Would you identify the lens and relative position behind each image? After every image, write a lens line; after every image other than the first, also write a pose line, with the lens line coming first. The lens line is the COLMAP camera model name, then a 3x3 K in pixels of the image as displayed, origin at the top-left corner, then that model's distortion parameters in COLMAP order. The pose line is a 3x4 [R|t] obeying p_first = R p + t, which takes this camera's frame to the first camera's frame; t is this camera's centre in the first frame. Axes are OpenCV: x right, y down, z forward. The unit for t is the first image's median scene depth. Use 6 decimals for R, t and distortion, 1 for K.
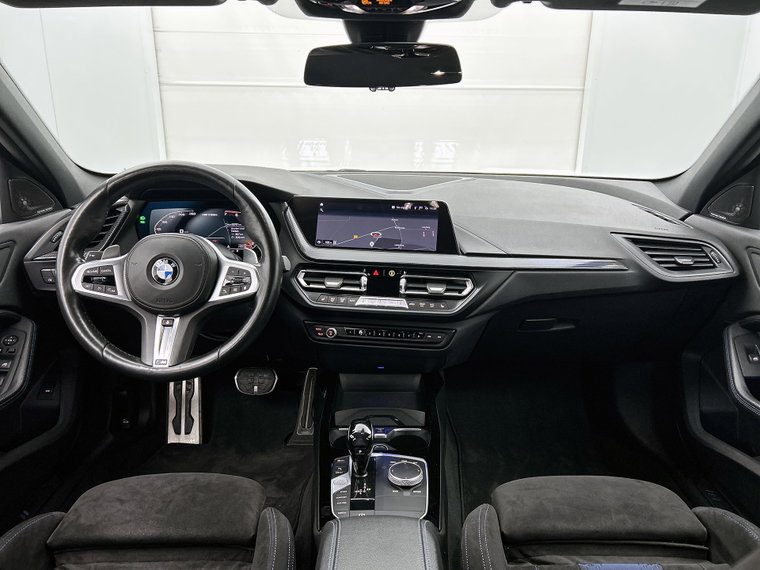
lens RADIAL K [[564.2, 0, 380.0], [0, 564.2, 285.0], [0, 0, 1]] dist [-0.003584, -0.006307]
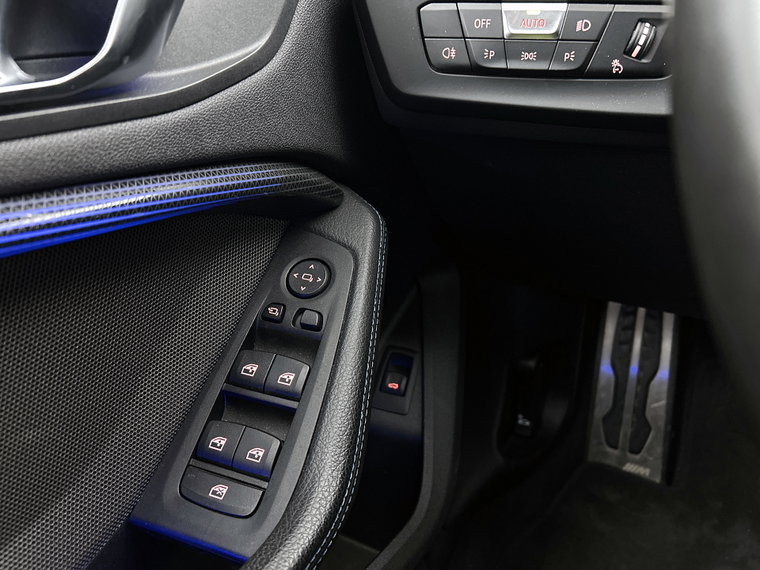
lens RADIAL K [[564.2, 0, 380.0], [0, 564.2, 285.0], [0, 0, 1]] dist [-0.003584, -0.006307]
pose [[0.879074, 0.172358, -0.444434, -0.473038], [-0.051503, 0.961227, 0.270906, 0.021290], [0.473894, -0.215257, 0.853867, 0.734245]]
